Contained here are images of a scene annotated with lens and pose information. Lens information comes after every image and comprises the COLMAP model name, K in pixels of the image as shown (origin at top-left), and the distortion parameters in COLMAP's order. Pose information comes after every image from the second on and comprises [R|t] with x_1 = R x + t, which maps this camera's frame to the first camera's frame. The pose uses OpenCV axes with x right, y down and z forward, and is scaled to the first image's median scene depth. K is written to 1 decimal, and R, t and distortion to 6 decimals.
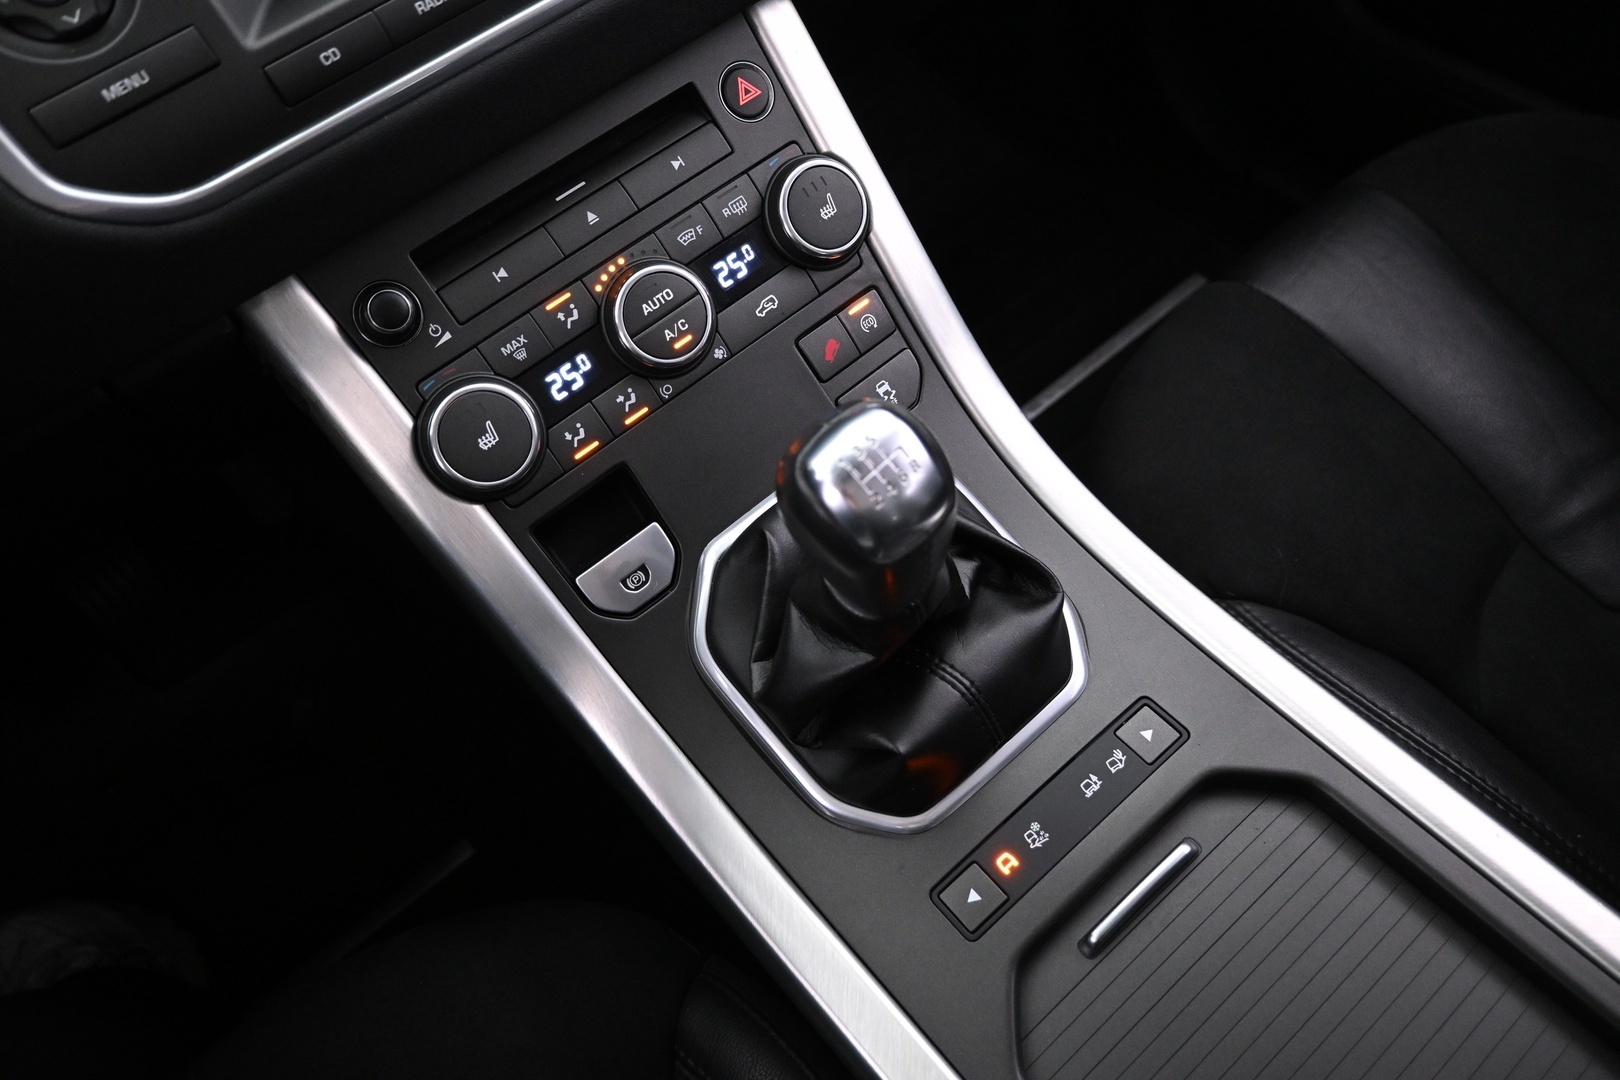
lens RADIAL K [[1103.4, 0, 815.3], [0, 1103.4, 540.9], [0, 0, 1]] dist [-0.000542, -0.001942]
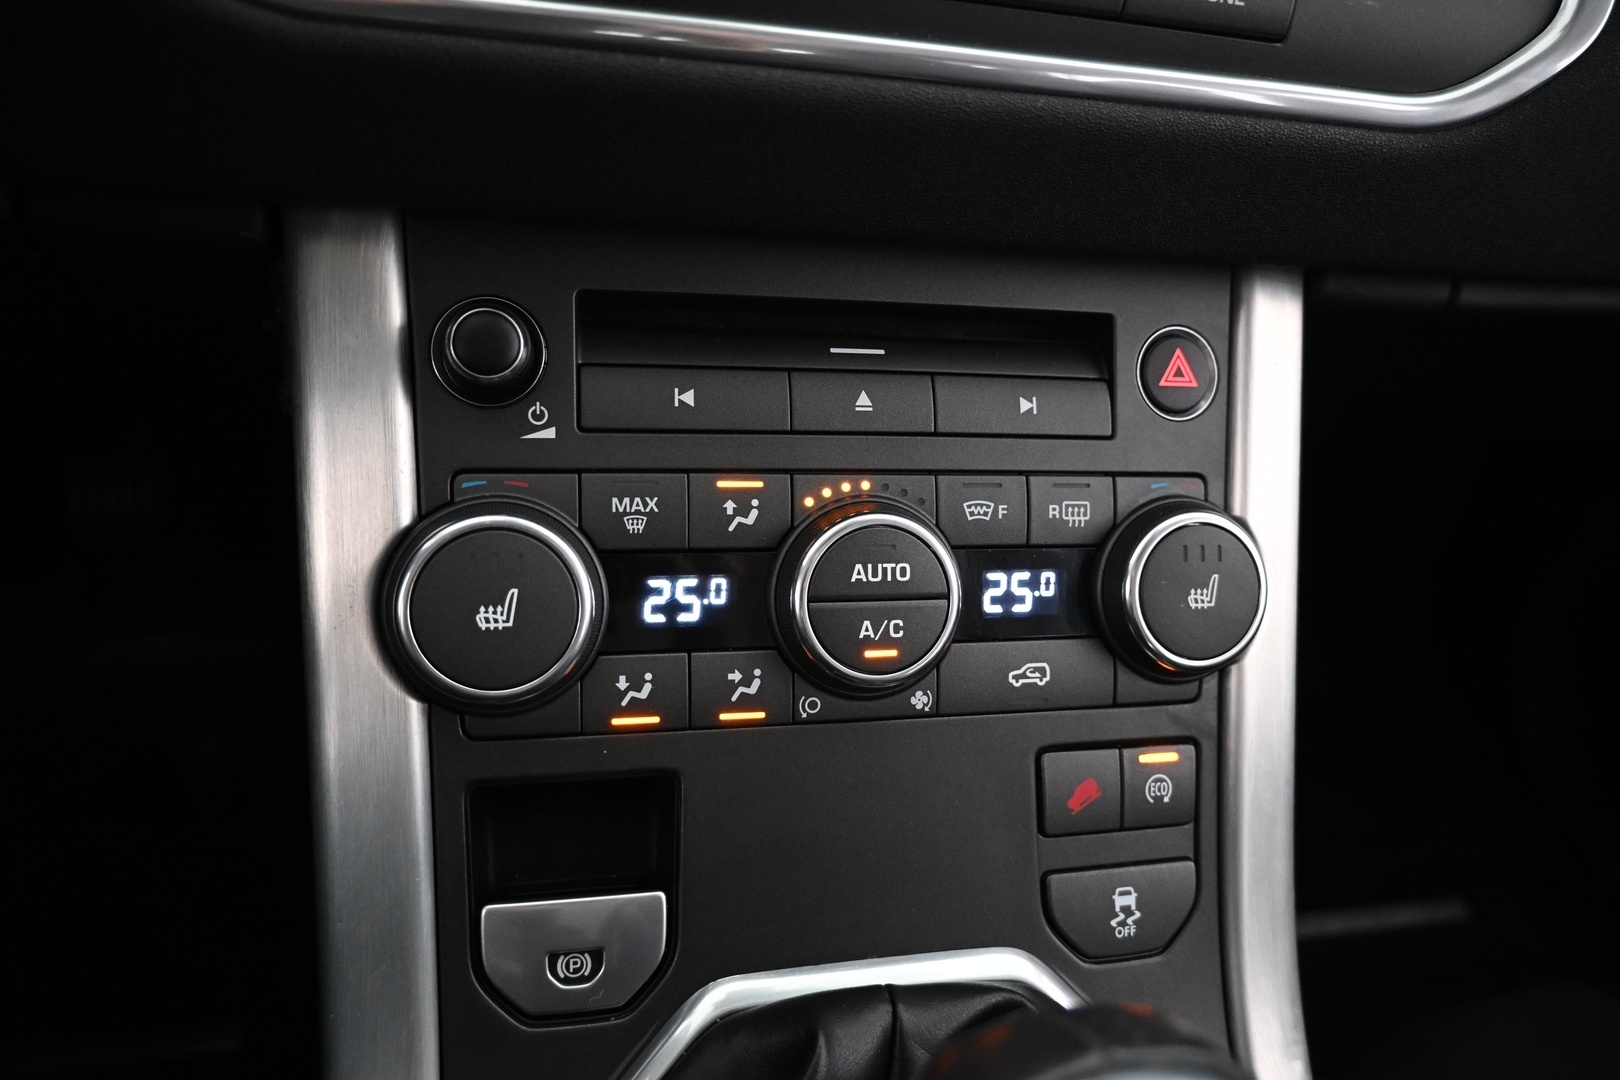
lens RADIAL K [[1103.4, 0, 809.4], [0, 1103.4, 533.2], [0, 0, 1]] dist [-0.000542, -0.001942]
pose [[0.836167, 0.518607, -0.178526, -0.080473], [-0.547524, 0.808420, -0.216042, -0.086184], [0.032283, 0.278394, 0.959924, 0.429158]]
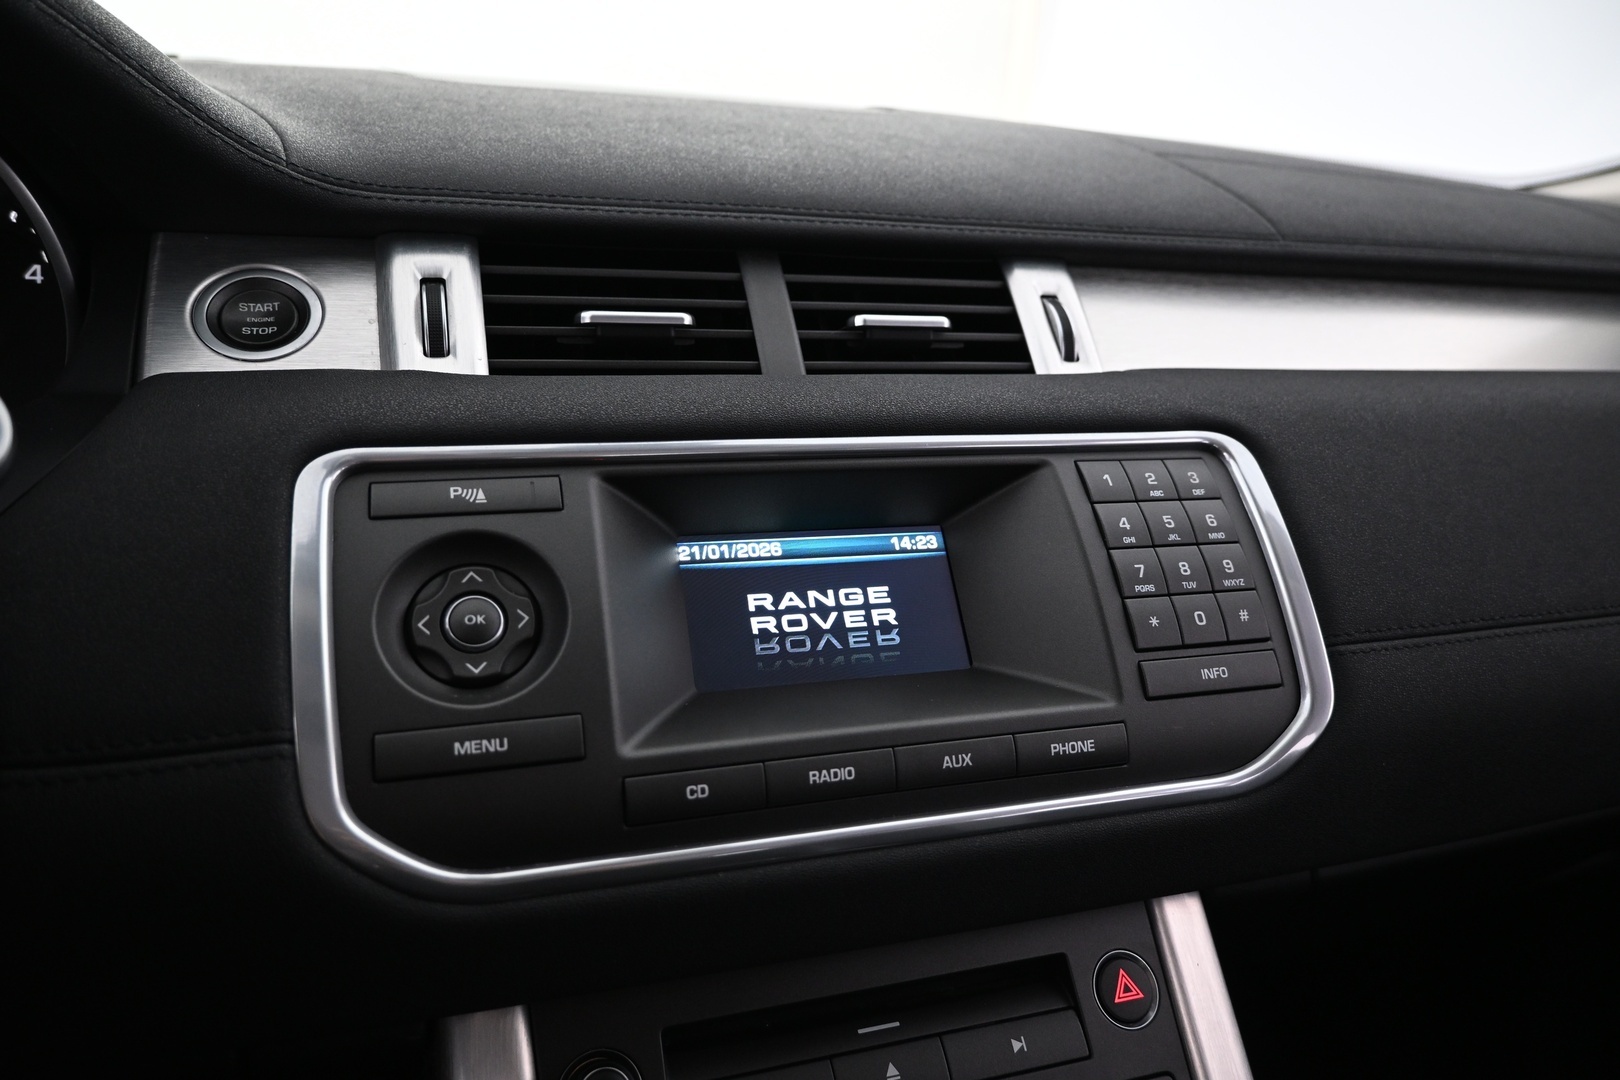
lens RADIAL K [[1103.4, 0, 817.7], [0, 1103.4, 541.3], [0, 0, 1]] dist [-0.000542, -0.001942]
pose [[0.914795, 0.262512, -0.306981, -0.109405], [-0.398089, 0.714608, -0.575205, -0.093989], [0.068373, 0.648401, 0.758223, 0.176031]]
